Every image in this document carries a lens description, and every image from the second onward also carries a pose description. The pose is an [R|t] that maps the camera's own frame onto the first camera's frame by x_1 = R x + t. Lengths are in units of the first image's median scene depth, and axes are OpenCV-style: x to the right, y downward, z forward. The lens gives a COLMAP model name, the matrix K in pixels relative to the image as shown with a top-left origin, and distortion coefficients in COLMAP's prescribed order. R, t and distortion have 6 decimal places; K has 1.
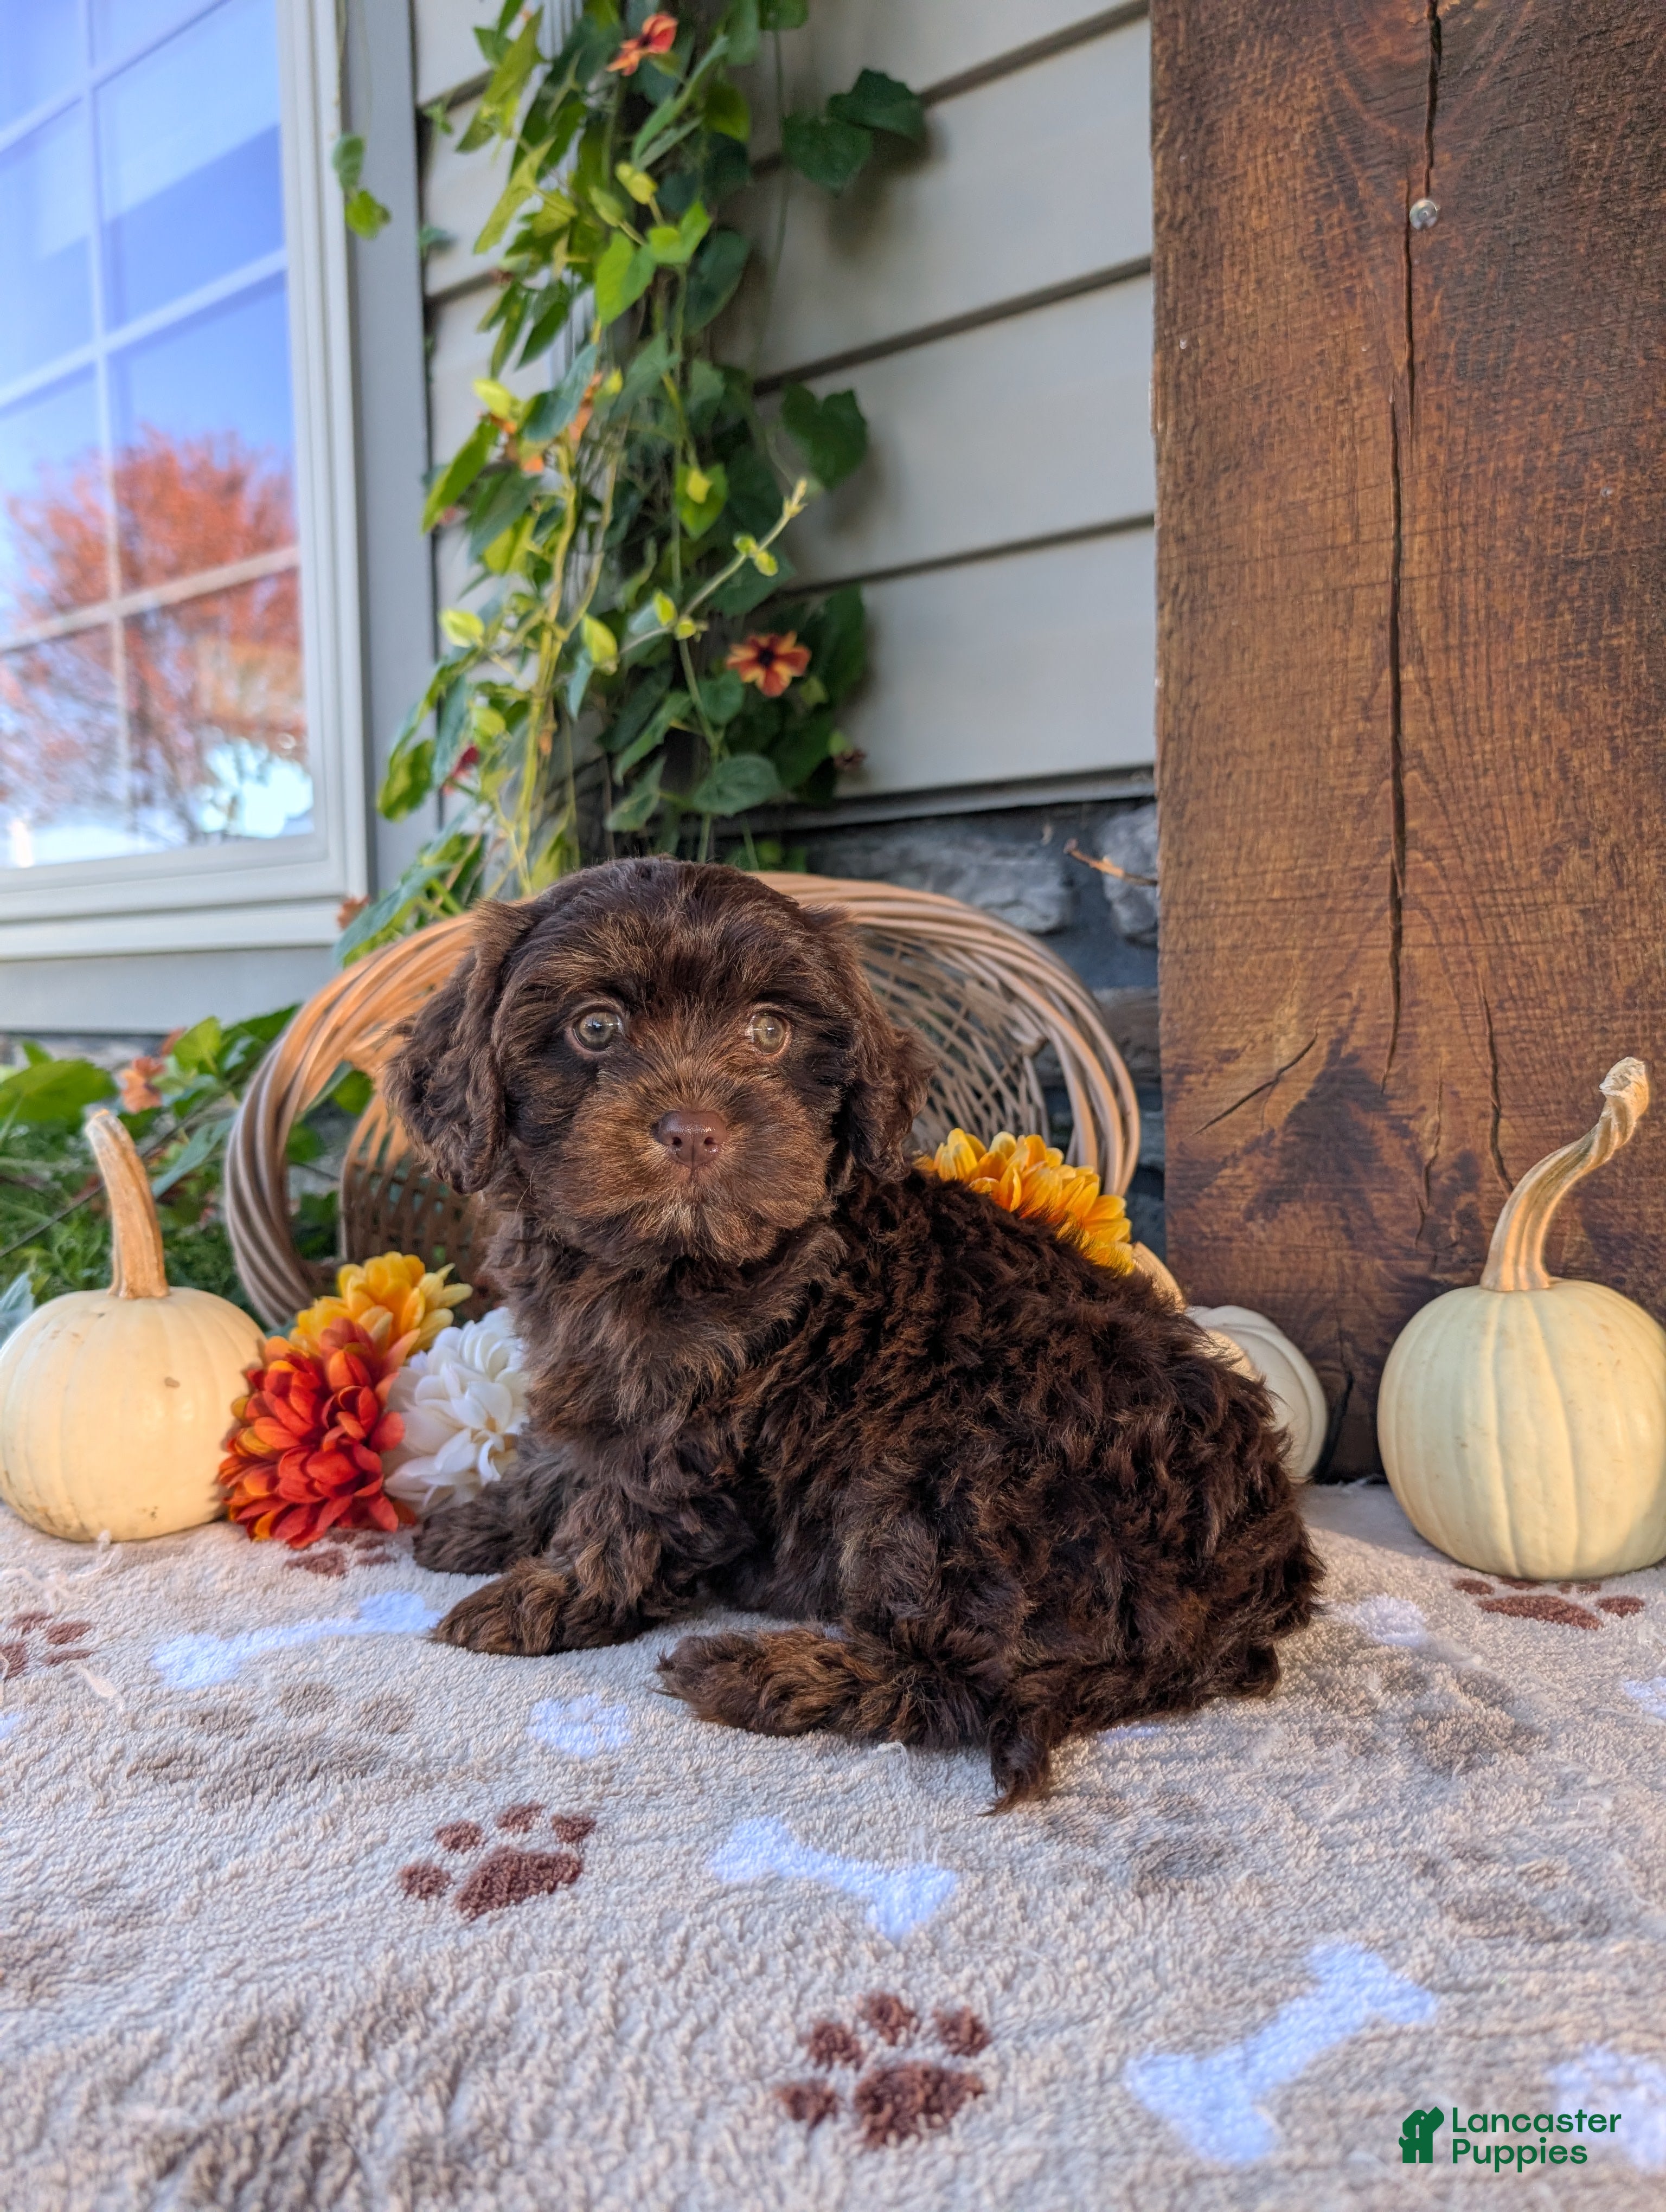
lens RADIAL K [[1660.7, 0, 829.4], [0, 1660.7, 1115.0], [0, 0, 1]] dist [-0.010170, 0.003750]
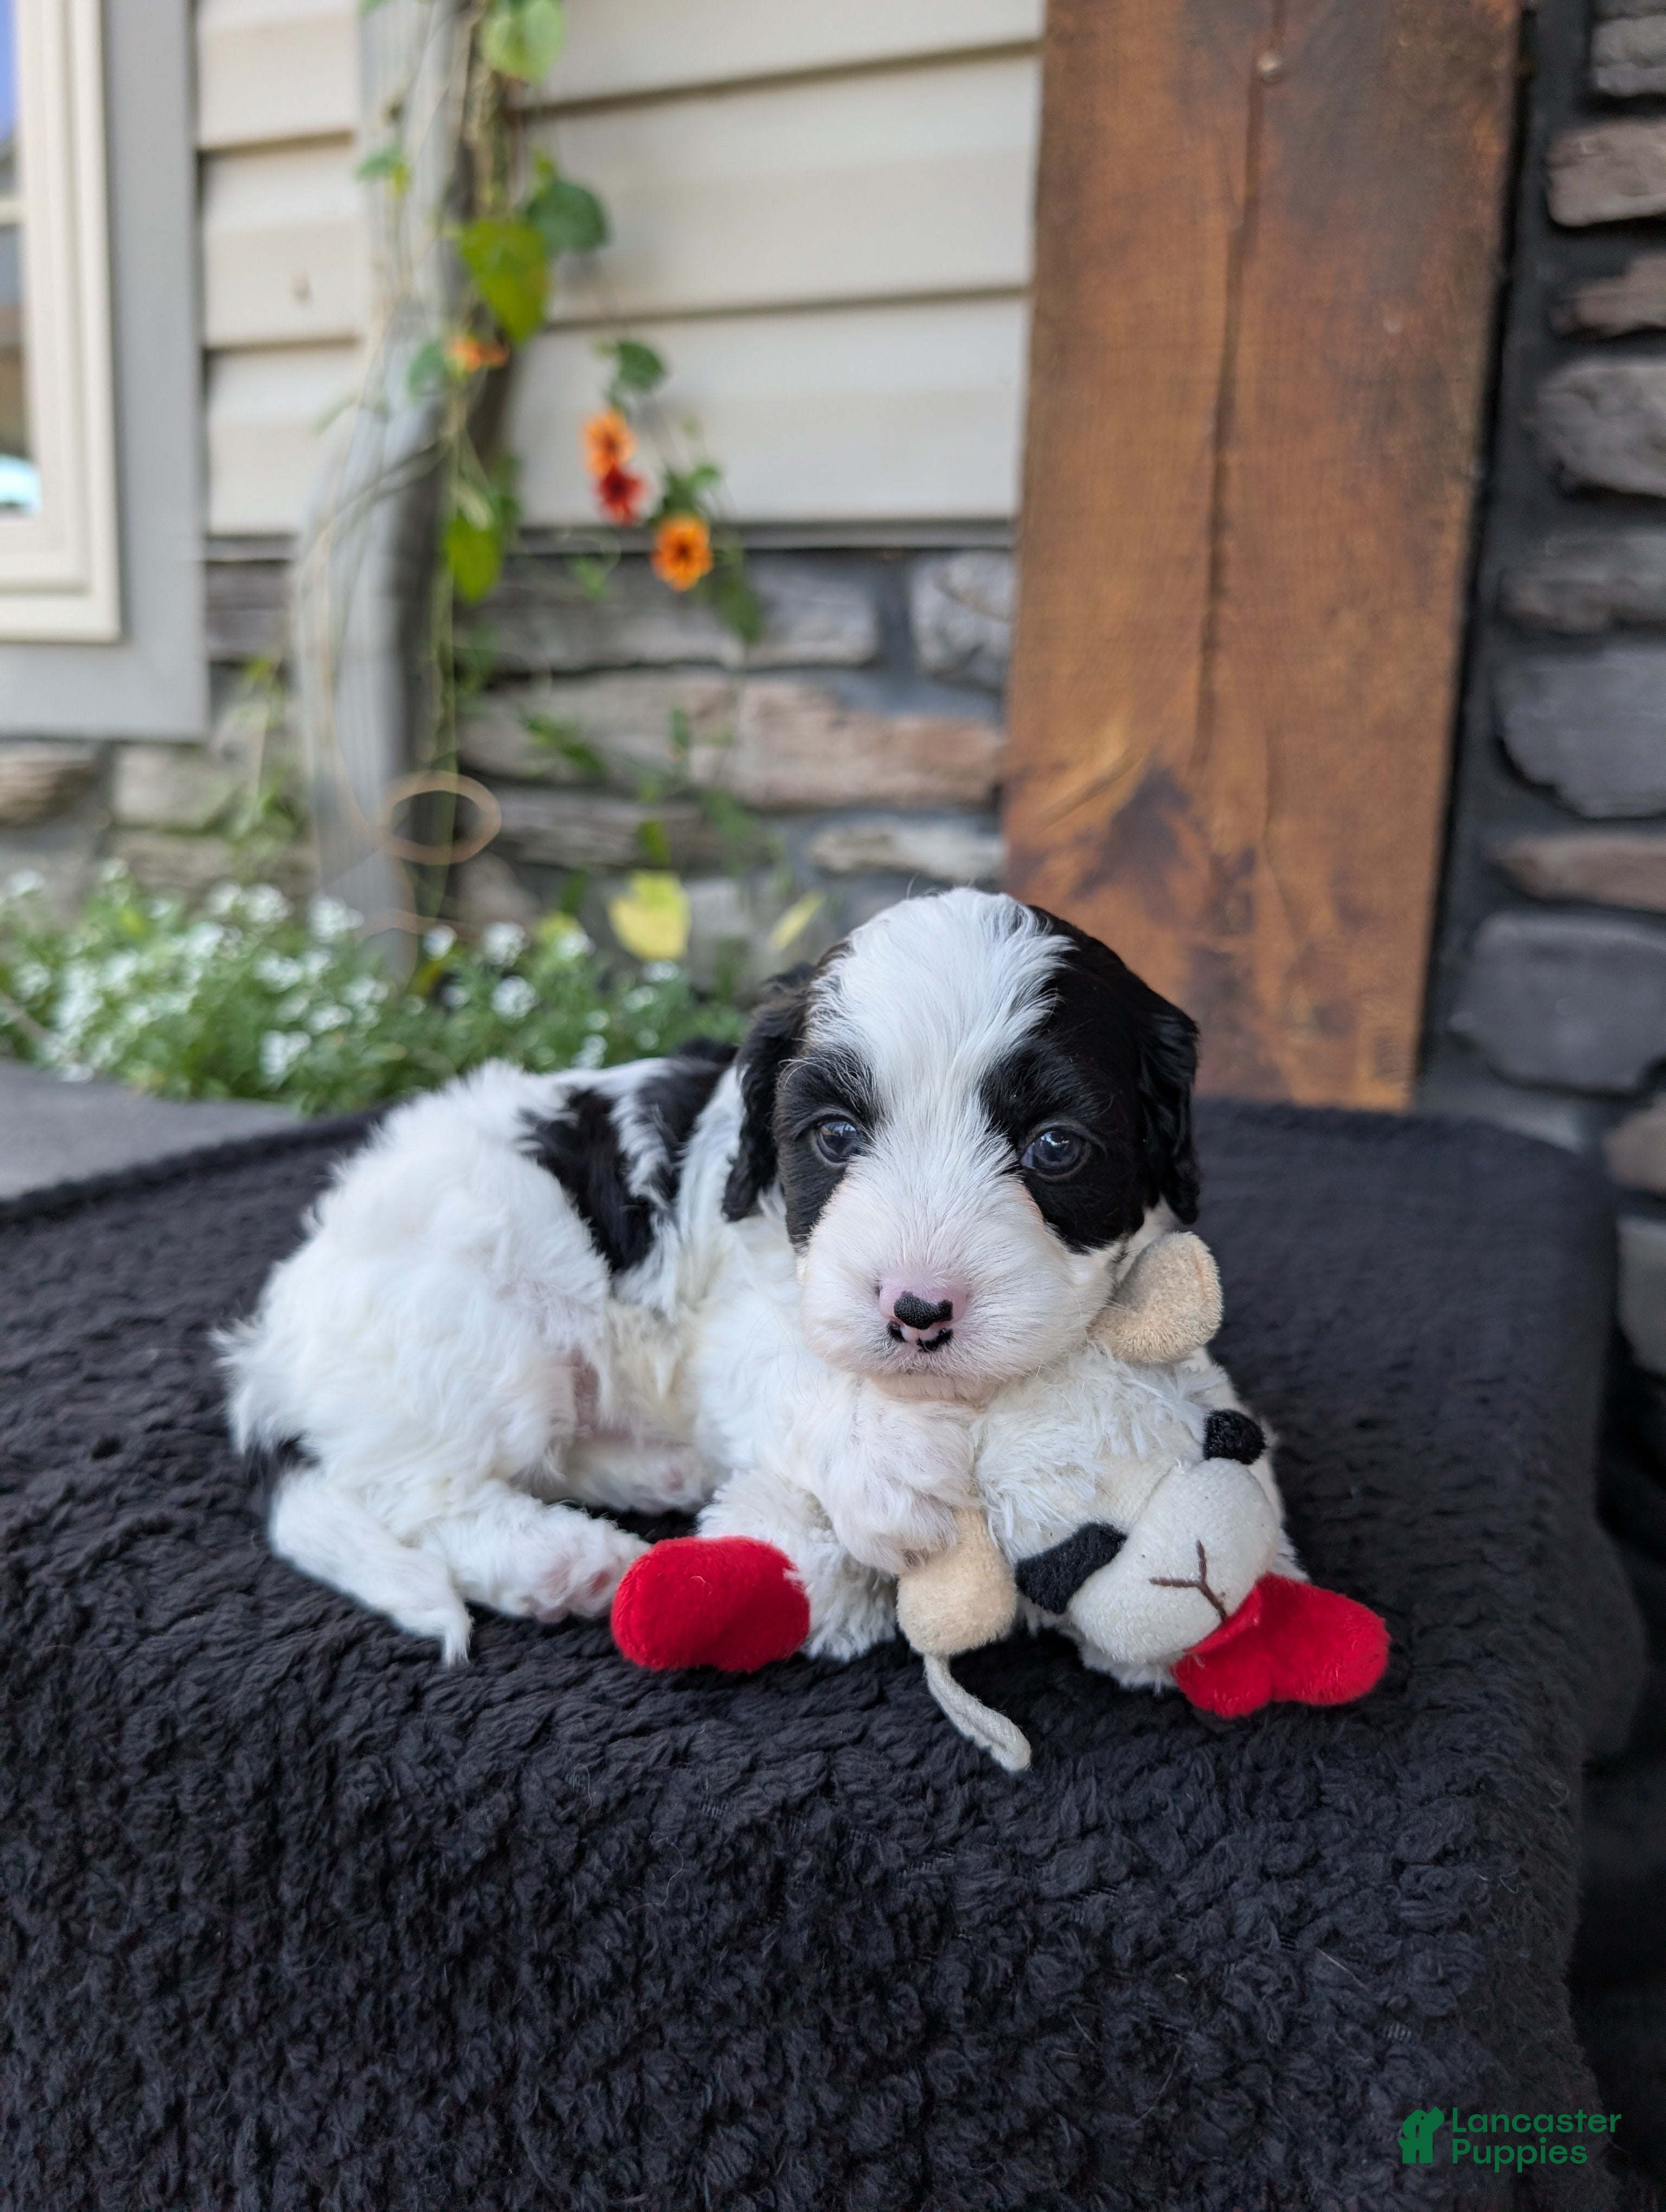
lens RADIAL K [[1660.7, 0, 872.1], [0, 1660.7, 1096.4], [0, 0, 1]] dist [-0.010170, 0.003750]
pose [[0.960946, 0.006701, 0.276655, -0.250039], [-0.038145, 0.993372, 0.108433, 0.086457], [-0.274095, -0.114751, 0.954832, -0.171938]]
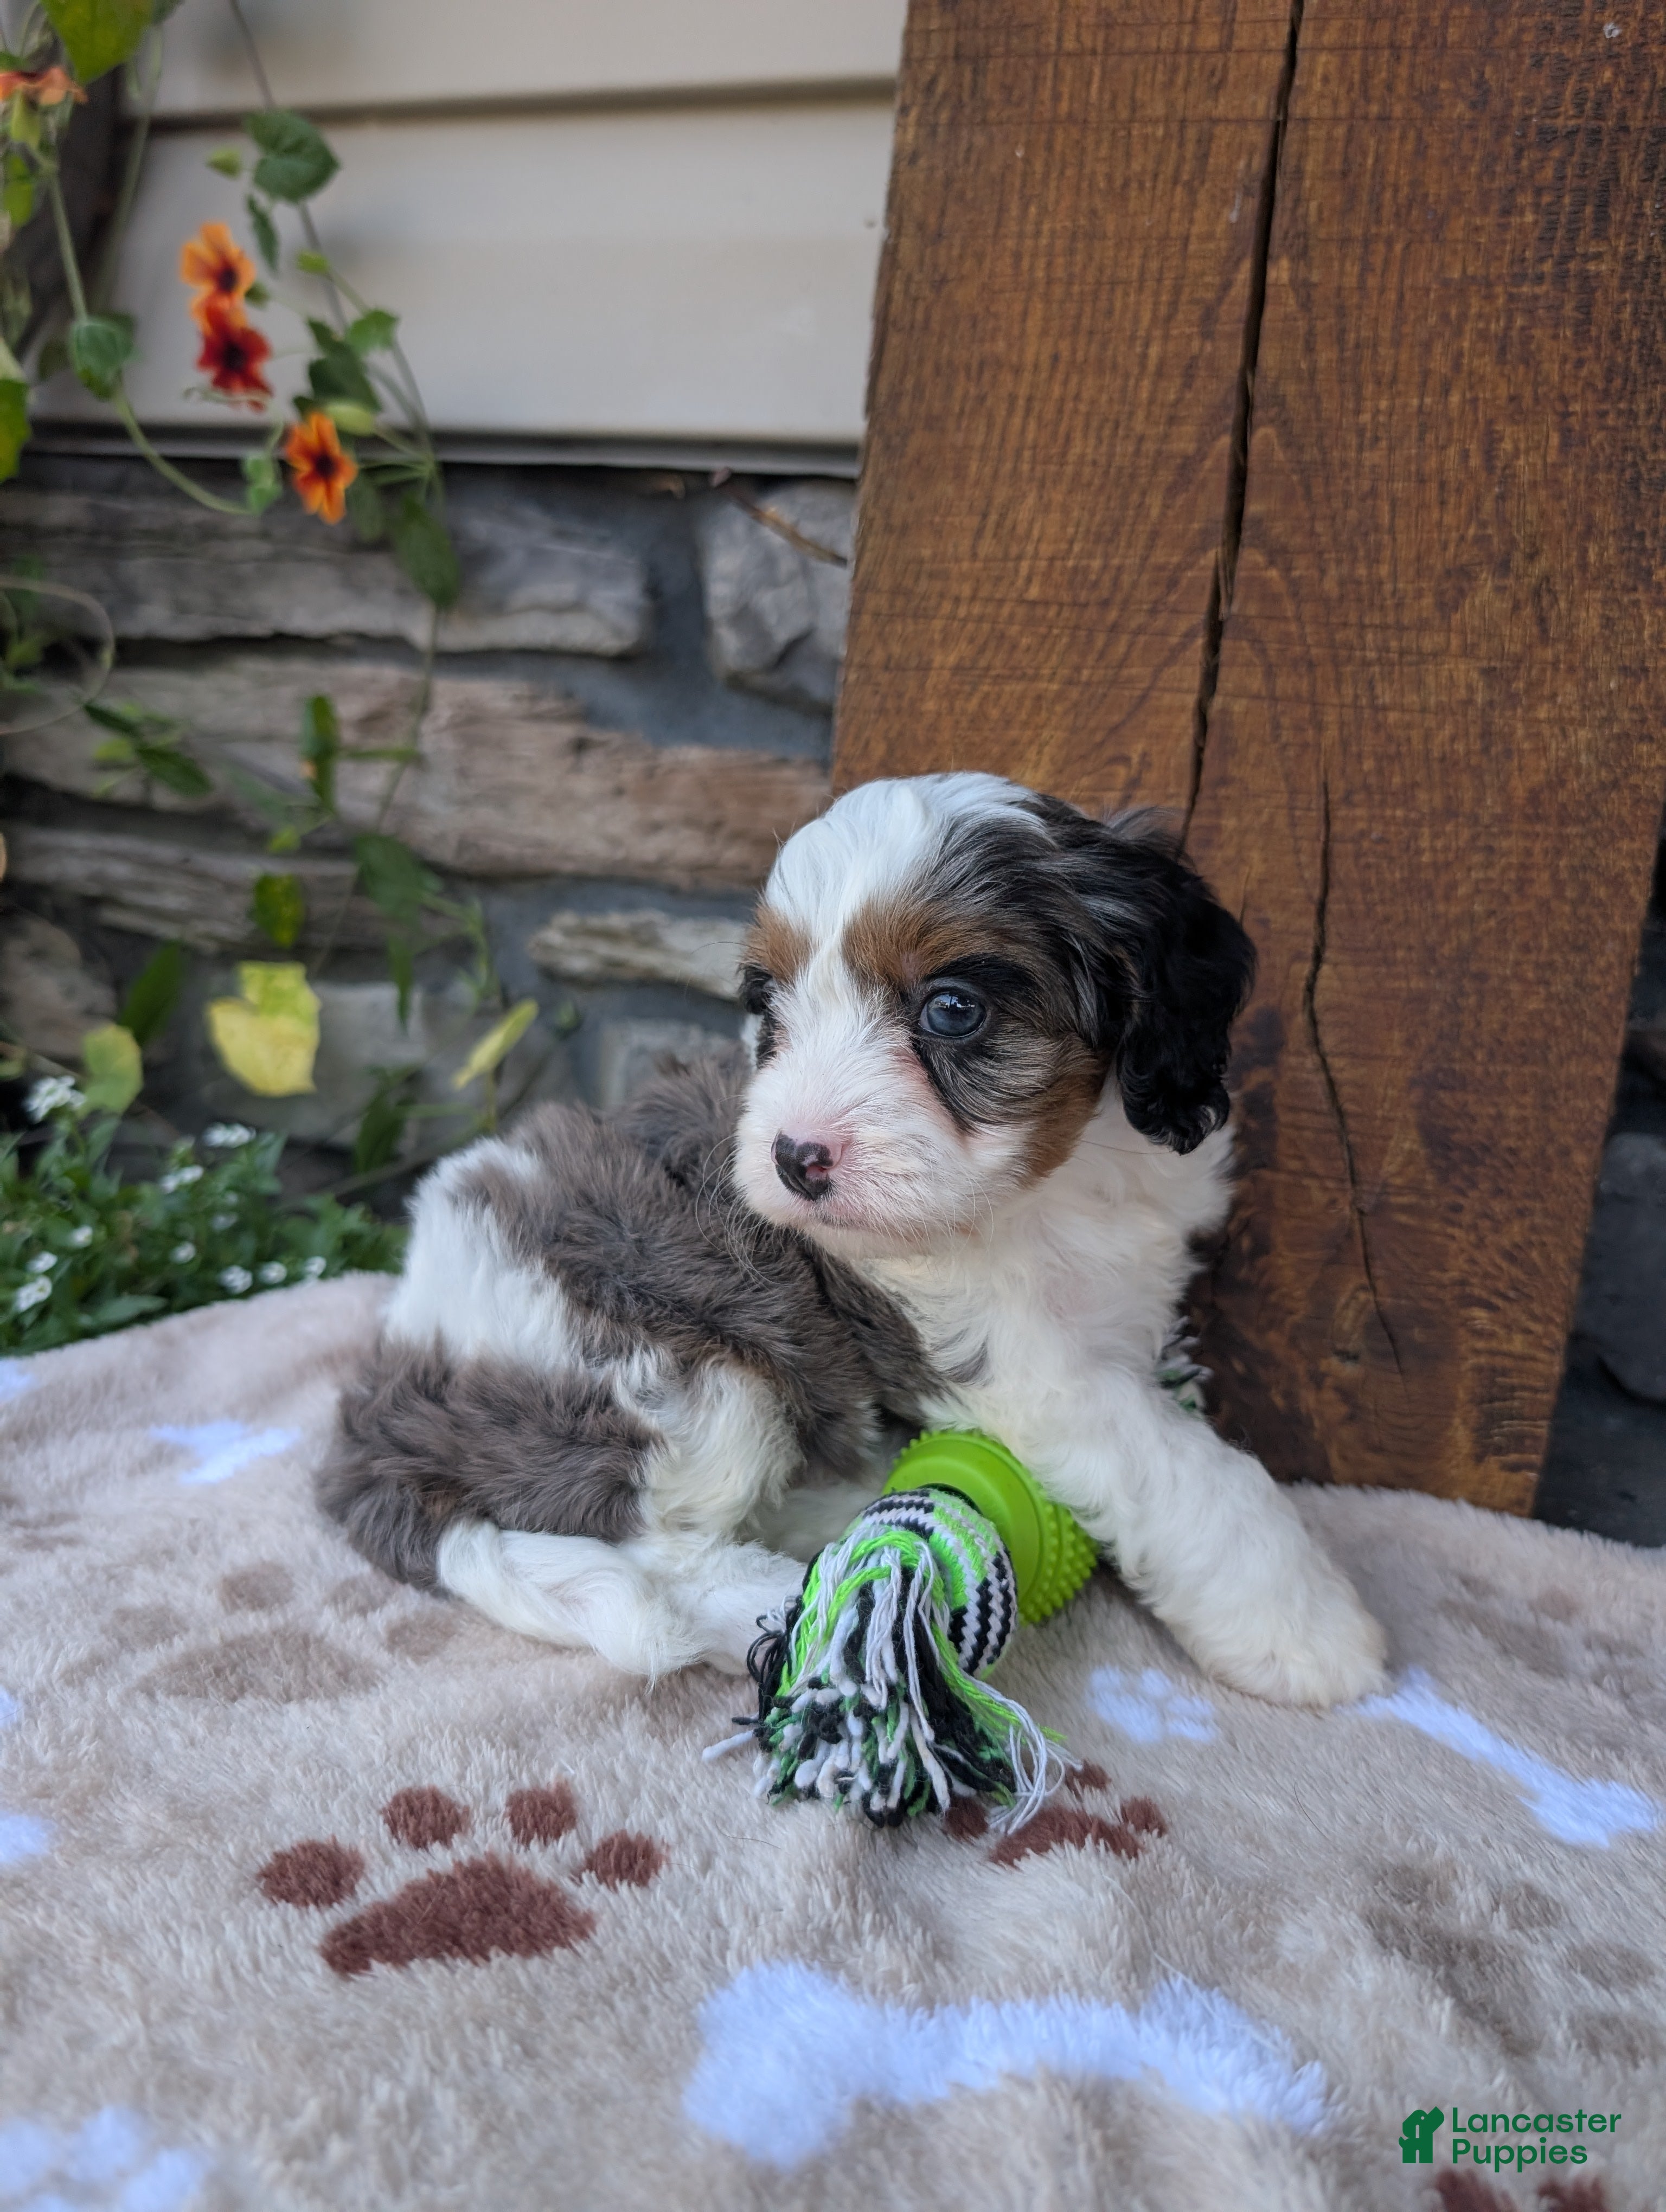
lens RADIAL K [[1660.7, 0, 840.8], [0, 1660.7, 1091.3], [0, 0, 1]] dist [-0.010170, 0.003750]
pose [[0.935658, 0.070848, 0.345724, -0.015626], [-0.097696, 0.993355, 0.060837, 0.031680], [-0.339116, -0.090698, 0.936362, 0.413428]]
